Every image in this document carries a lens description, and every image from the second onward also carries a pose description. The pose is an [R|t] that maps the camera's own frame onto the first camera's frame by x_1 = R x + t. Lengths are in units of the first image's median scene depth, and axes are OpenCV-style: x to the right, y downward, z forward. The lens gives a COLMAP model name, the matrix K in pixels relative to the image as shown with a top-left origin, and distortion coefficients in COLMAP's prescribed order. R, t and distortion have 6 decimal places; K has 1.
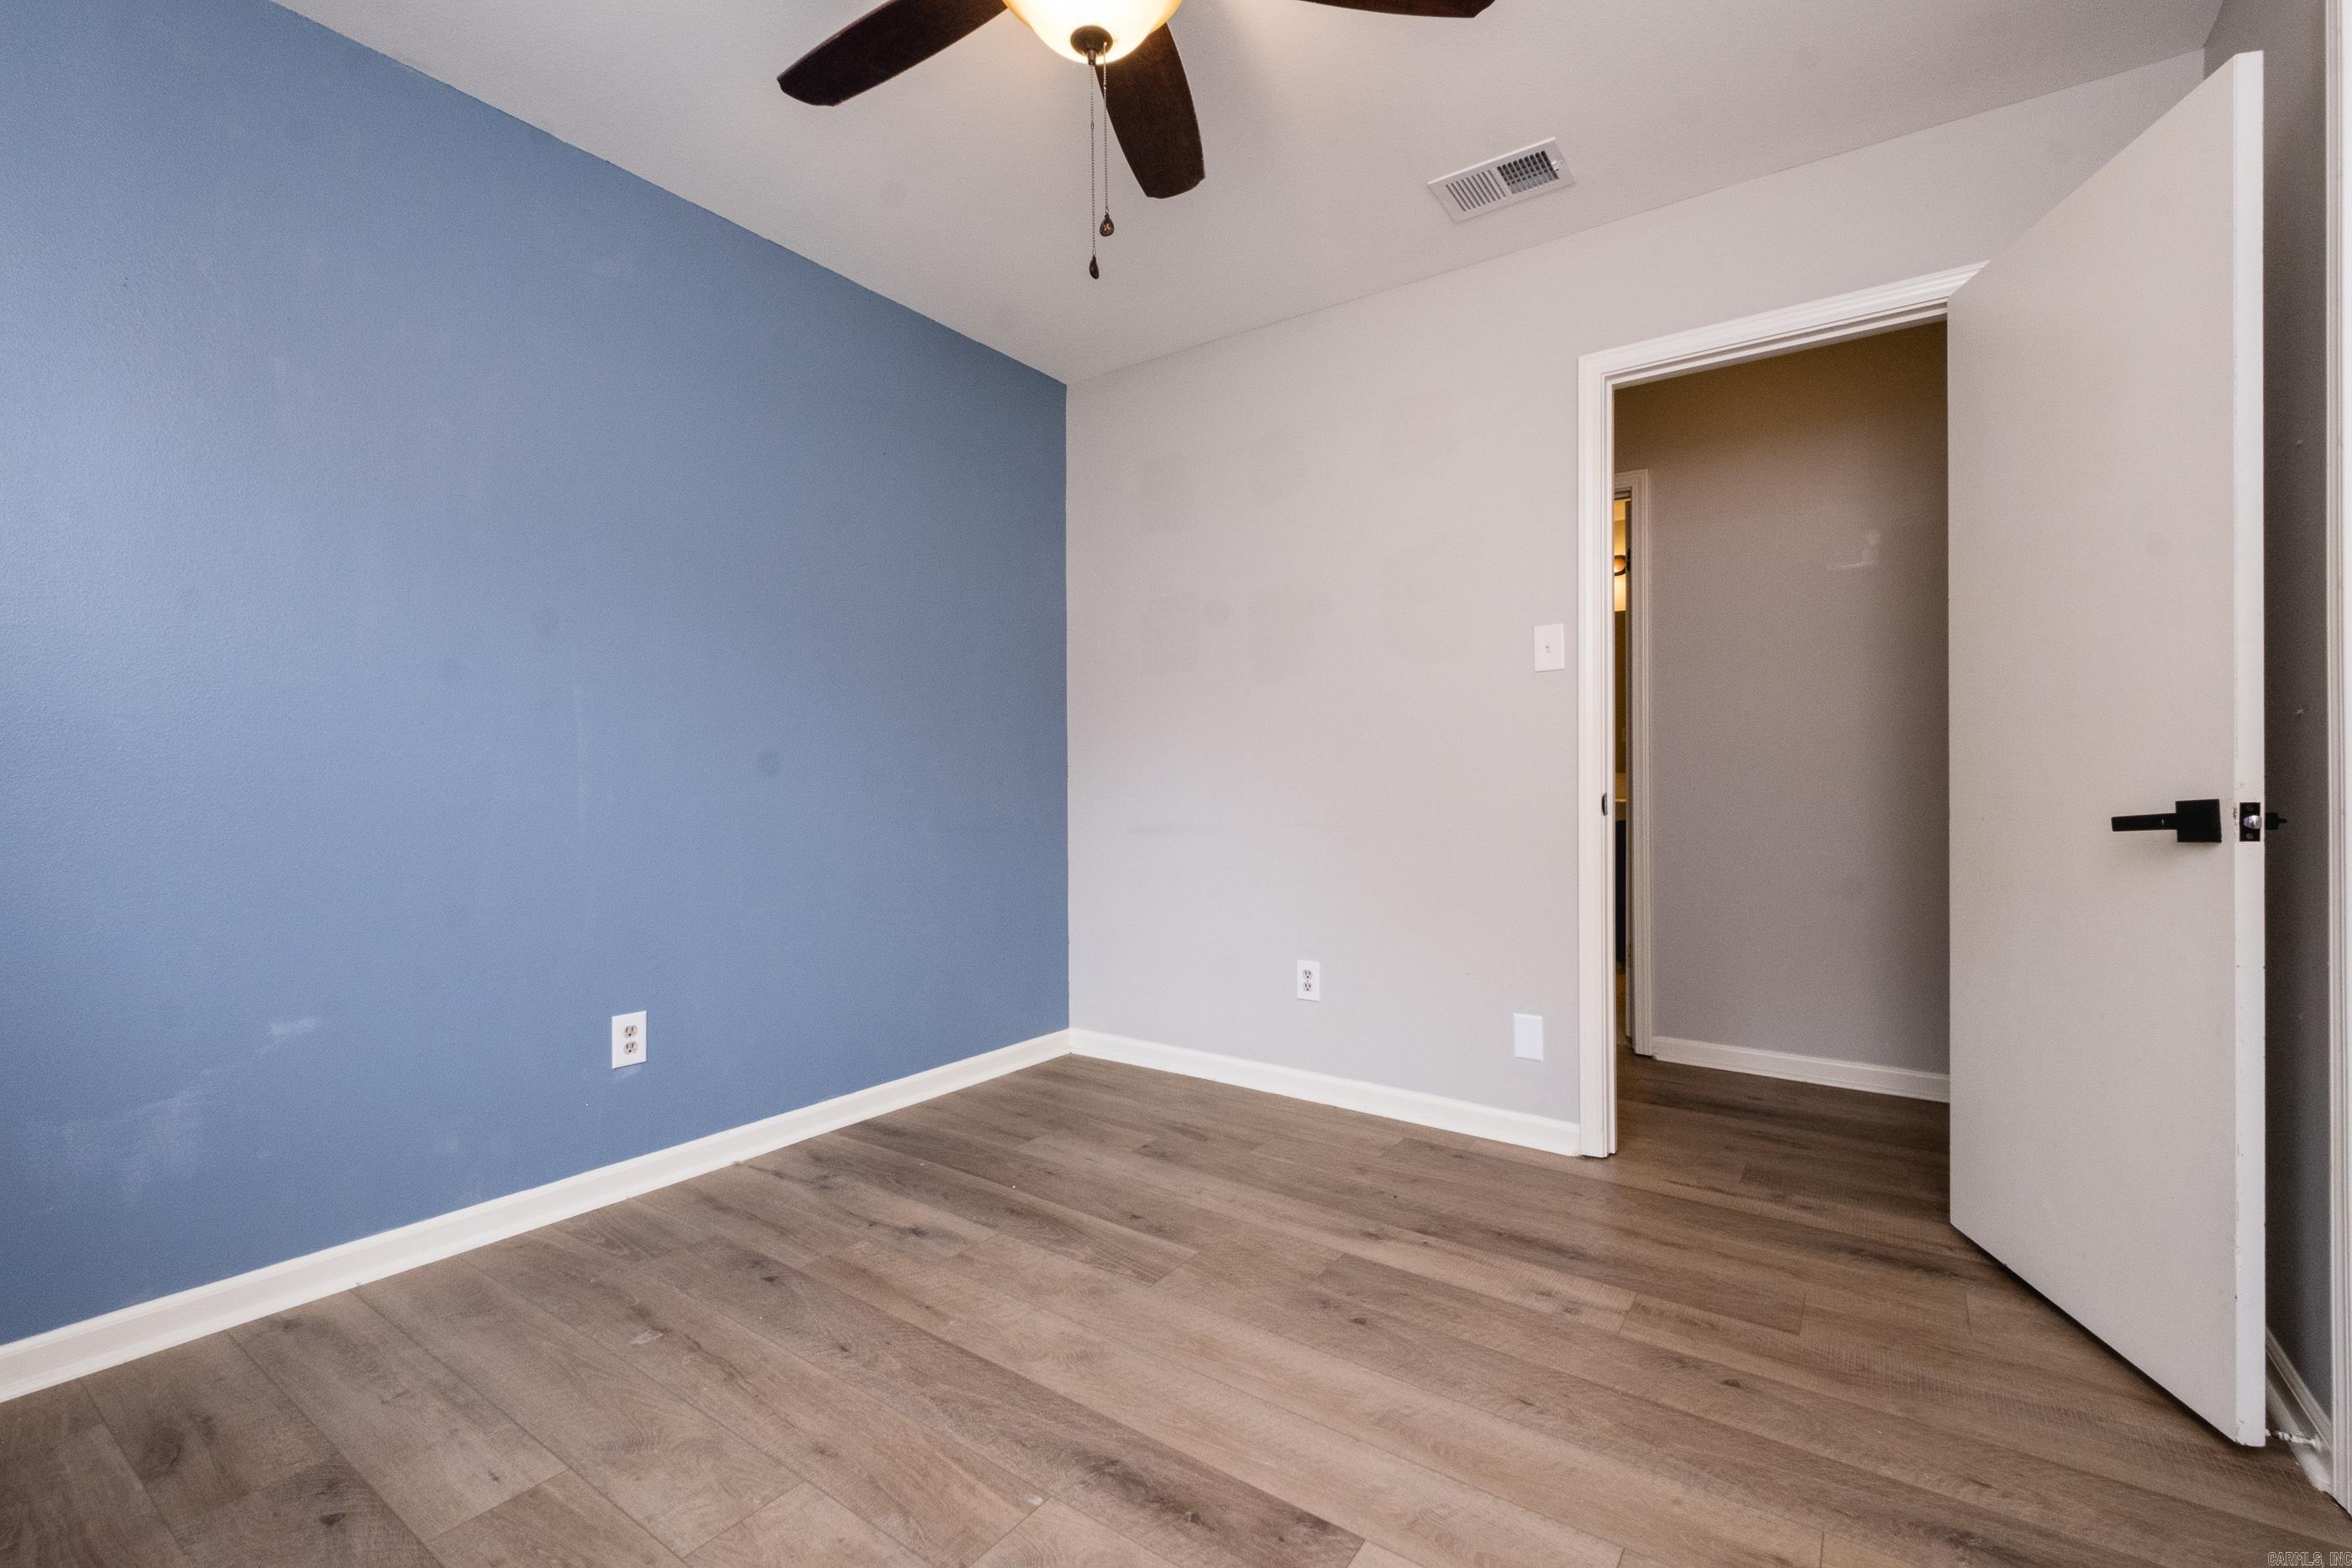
lens RADIAL K [[1023.9, 0, 1165.4], [0, 1023.9, 792.5], [0, 0, 1]] dist [0.000687, -0.000548]
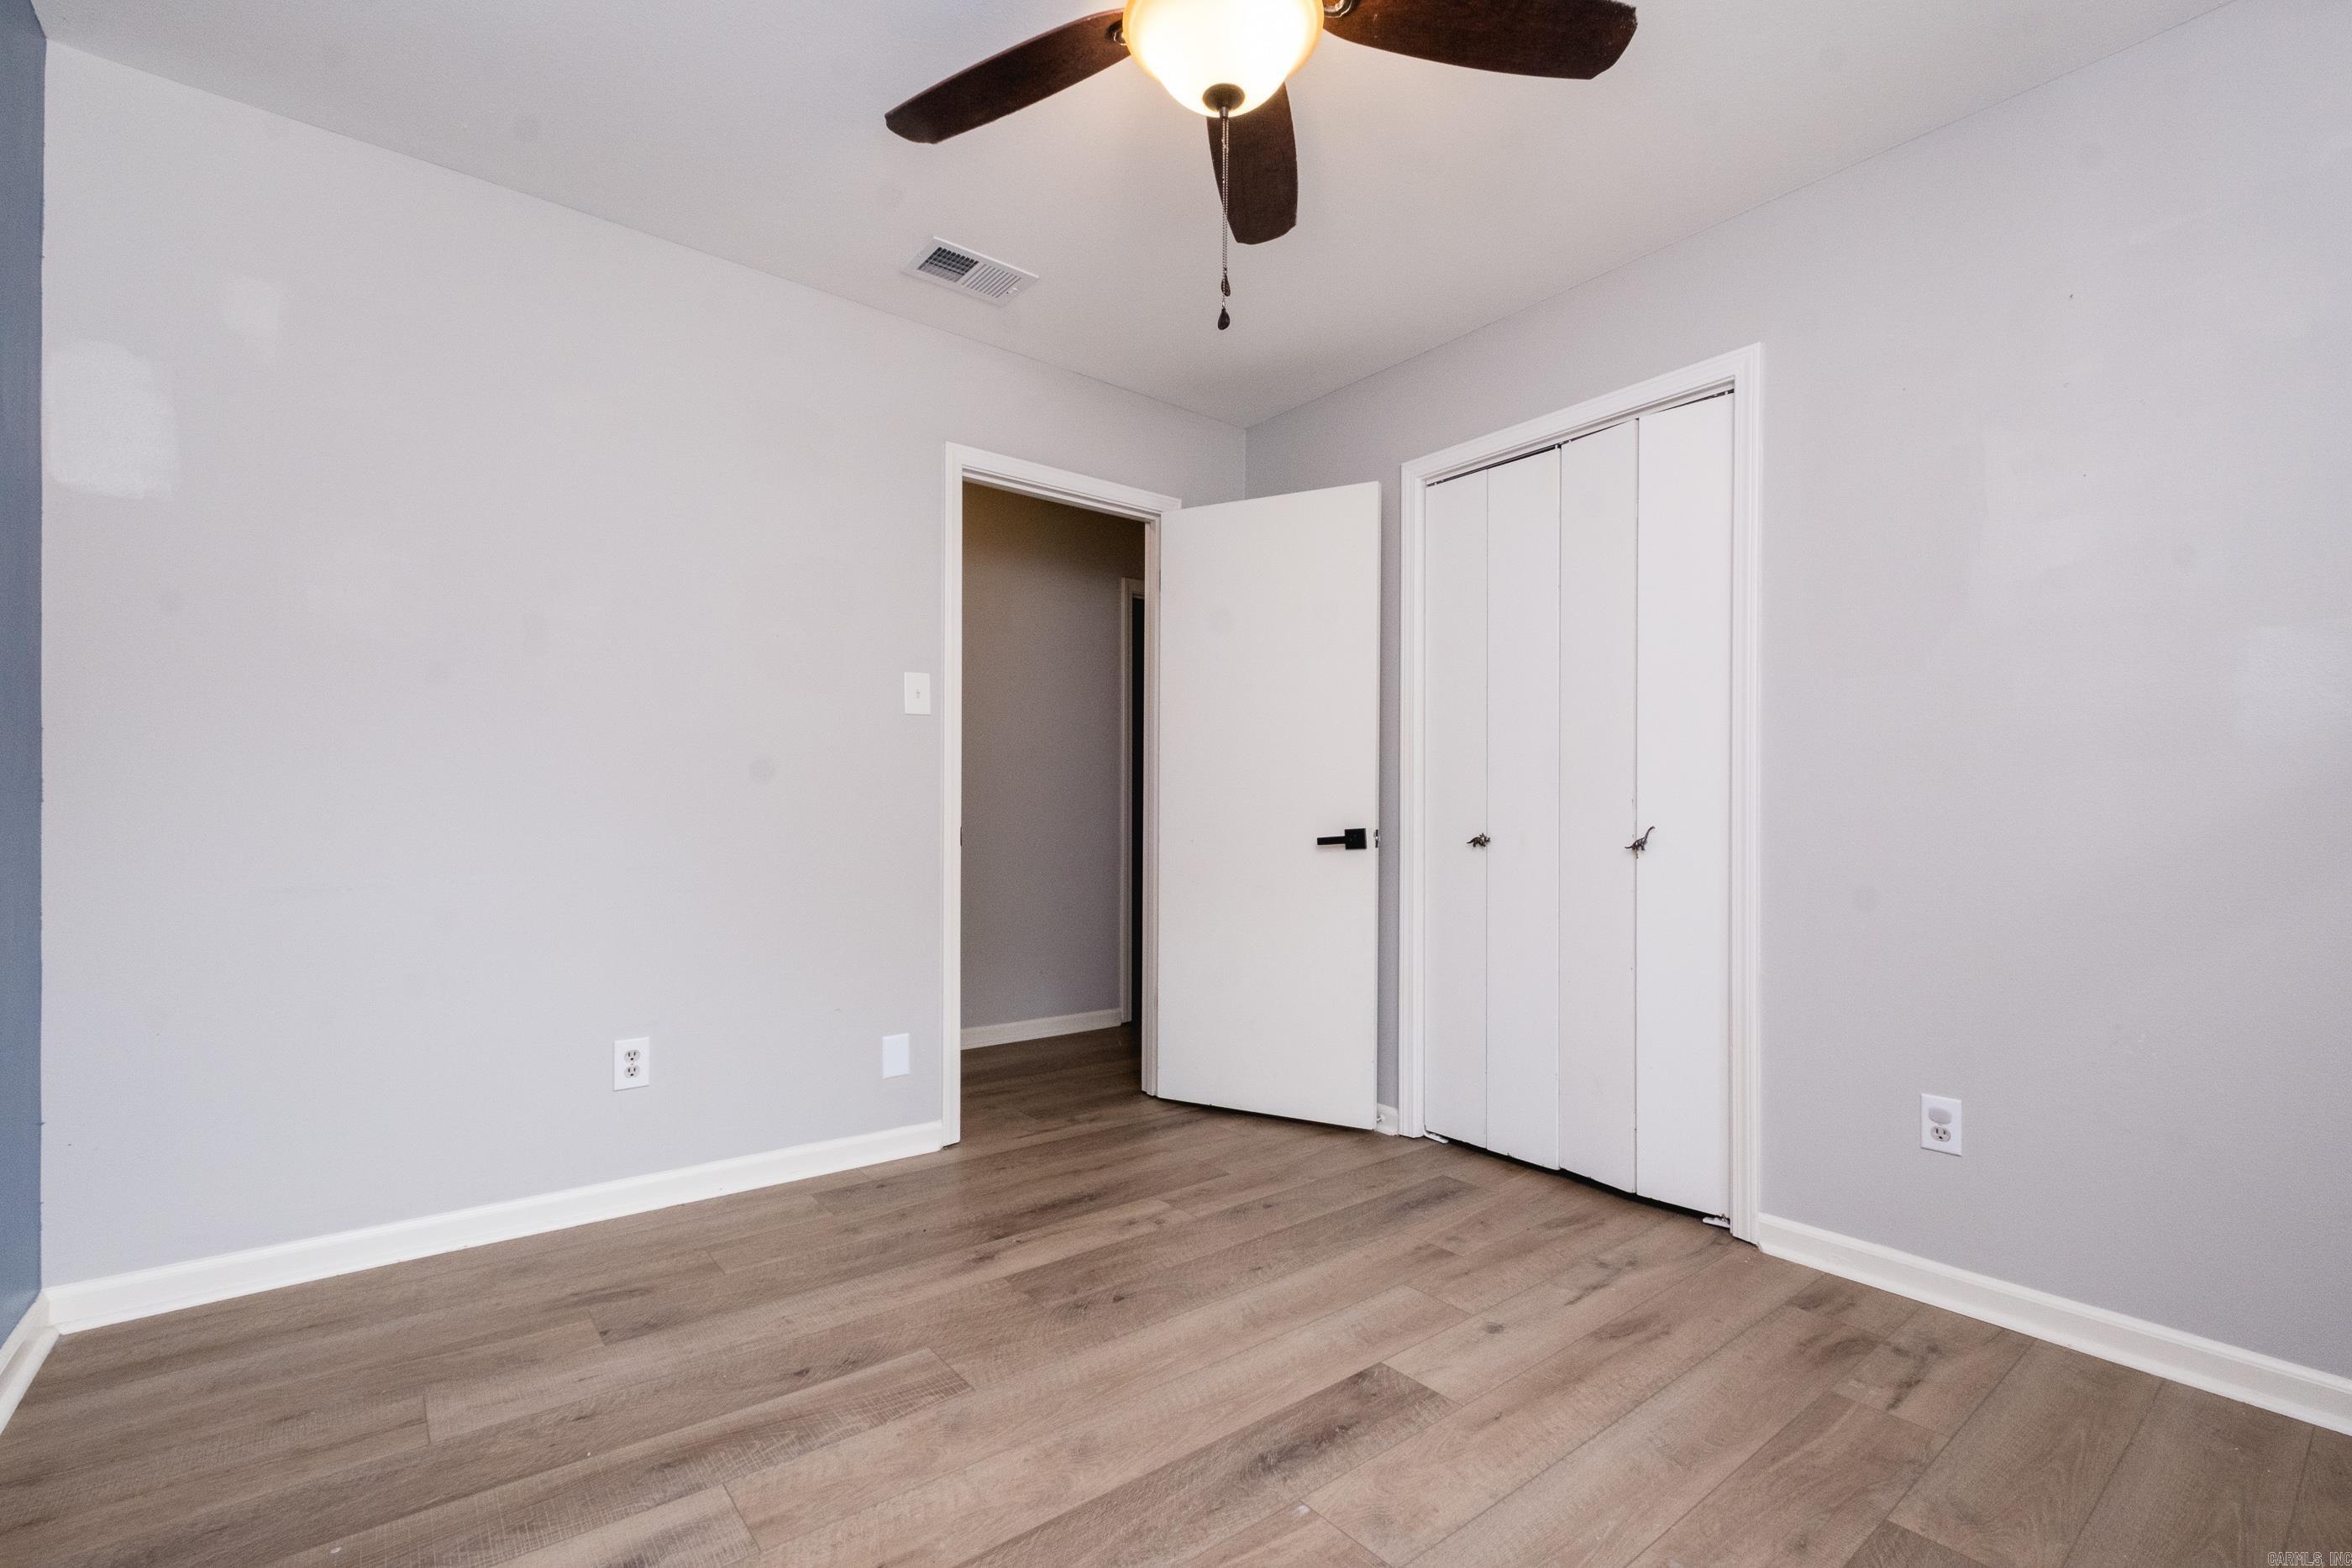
lens RADIAL K [[1016.7, 0, 1187.6], [0, 1016.7, 792.2], [0, 0, 1]] dist [0.012968, -0.010112]
pose [[0.276458, 0.022252, 0.960768, -0.808076], [0.003831, 0.999698, -0.024256, -0.014207], [-0.961018, 0.010387, 0.276289, 0.557534]]
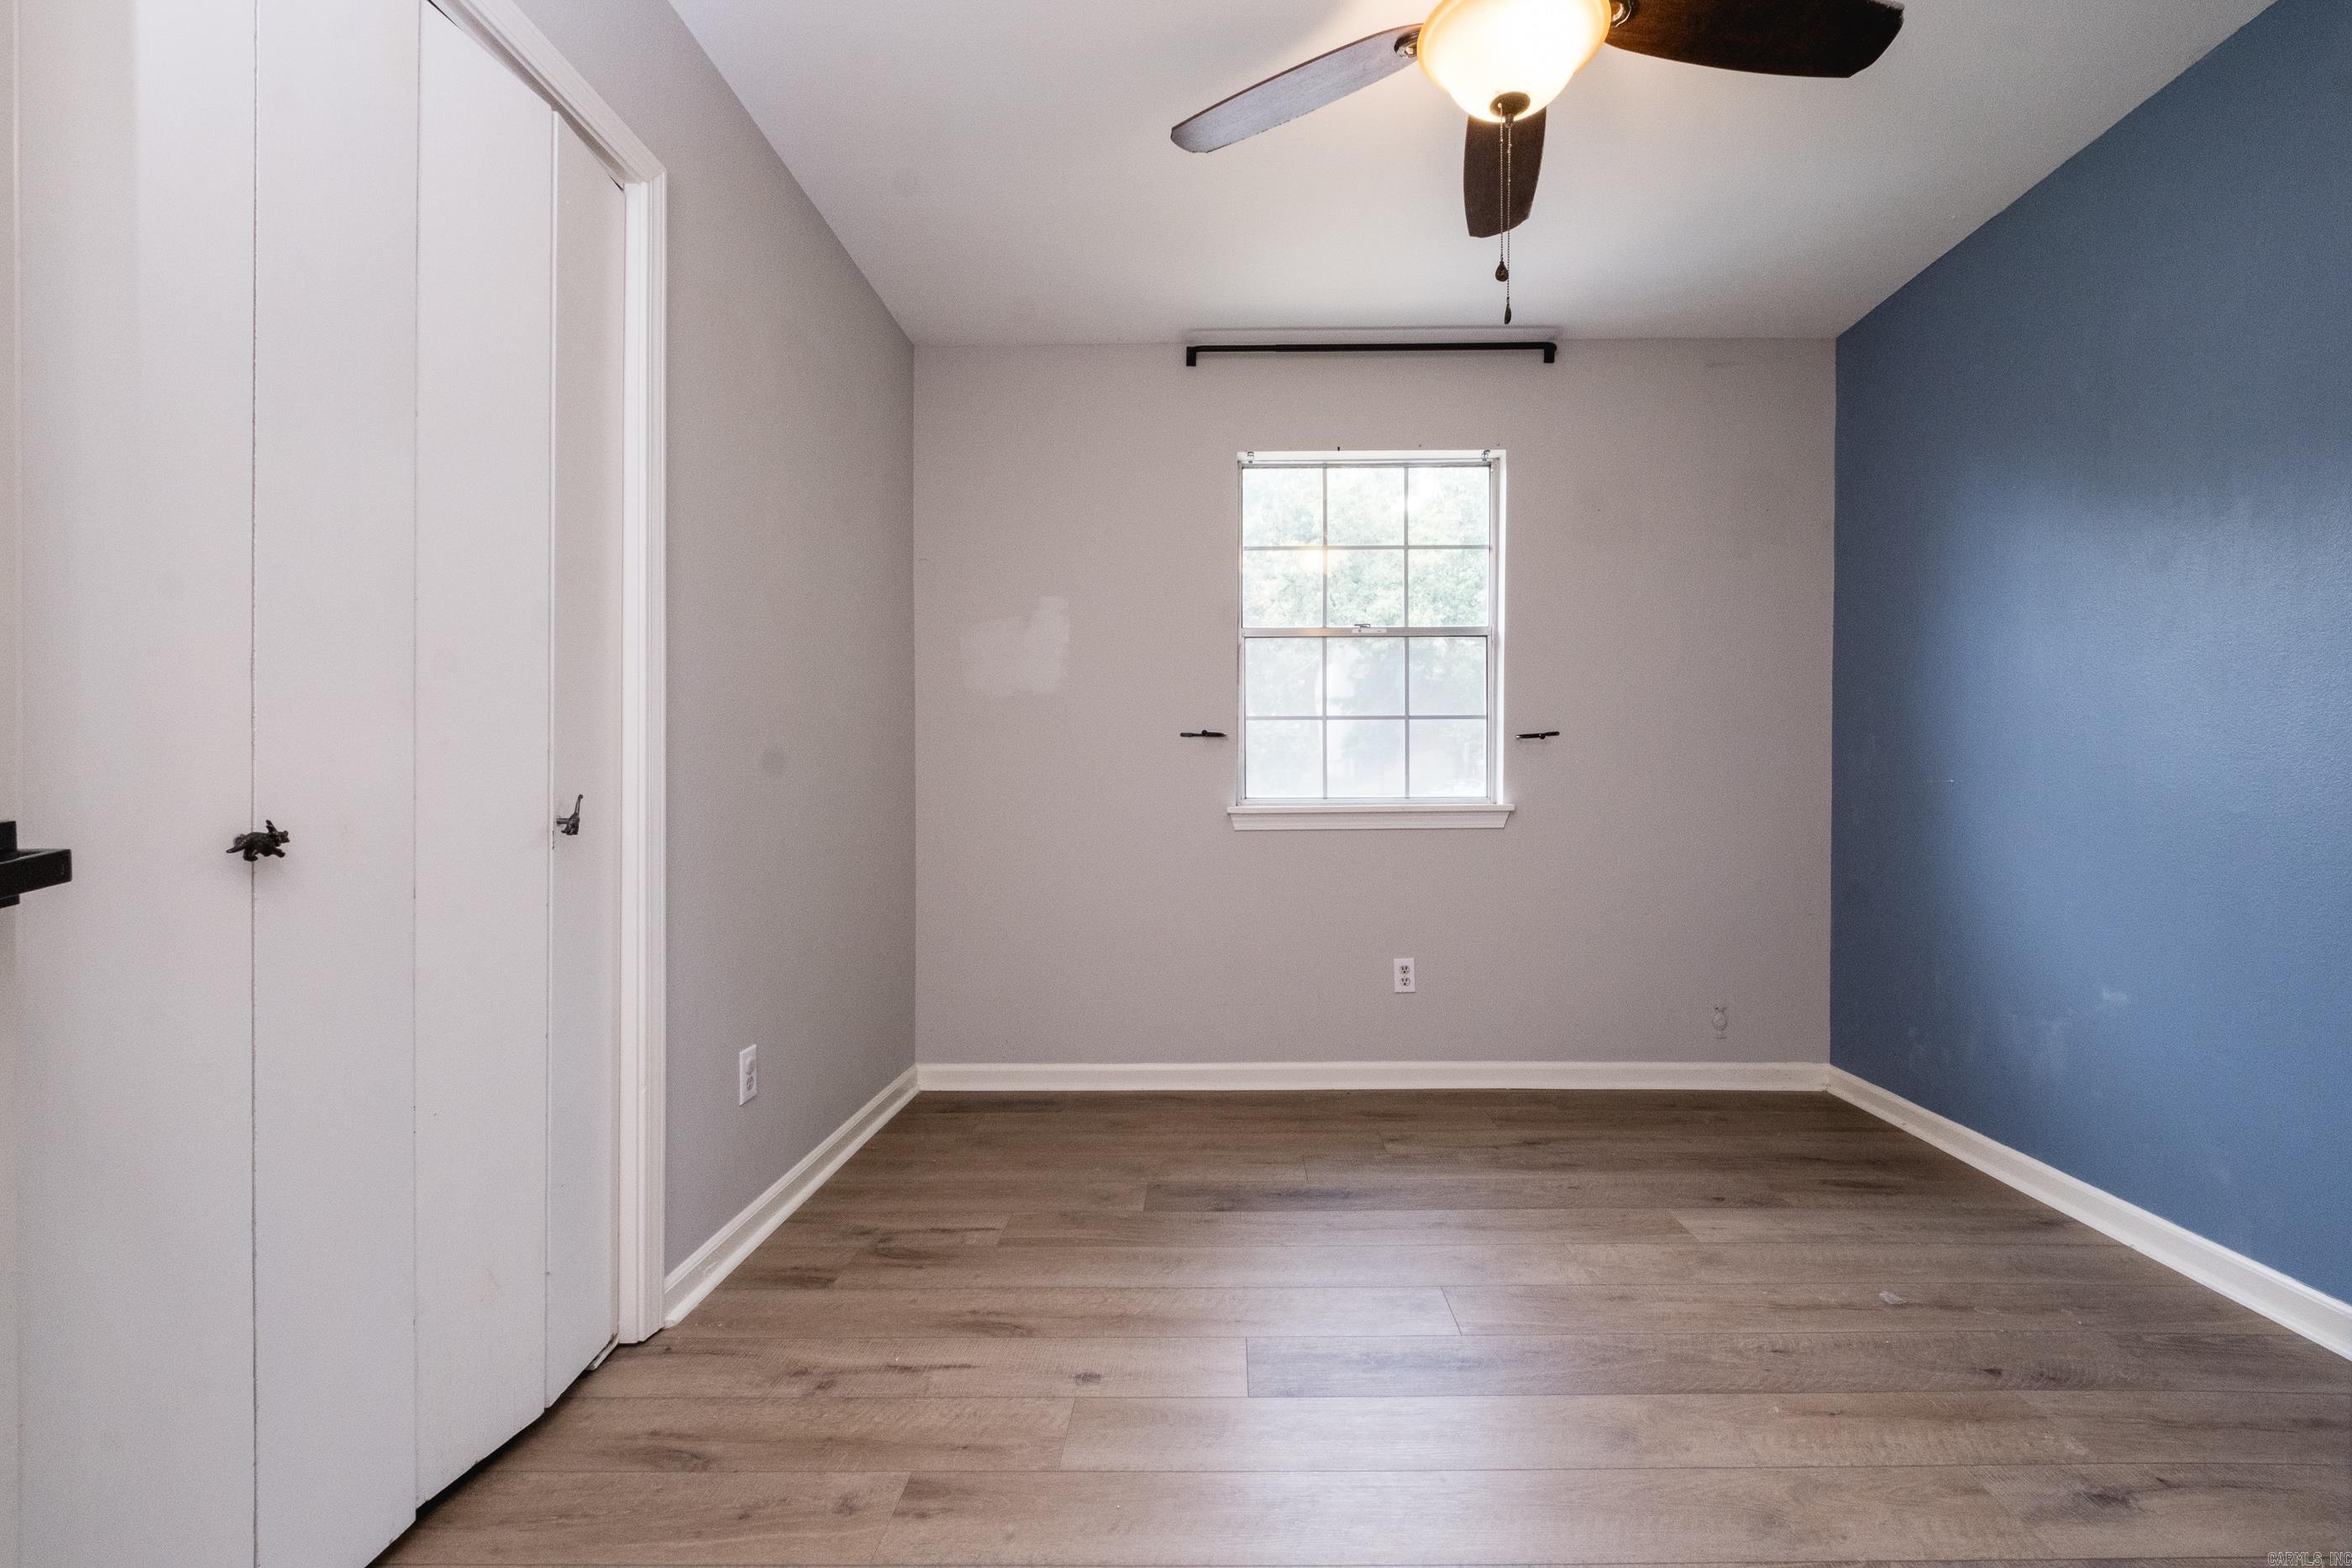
lens RADIAL K [[1044.2, 0, 1254.5], [0, 1044.2, 783.6], [0, 0, 1]] dist [-0.001797, -0.000277]
pose [[-0.803837, -0.000359, -0.594849, 0.612583], [-0.002510, 0.999993, 0.002787, -0.012878], [0.594844, 0.003734, -0.803832, 1.312832]]
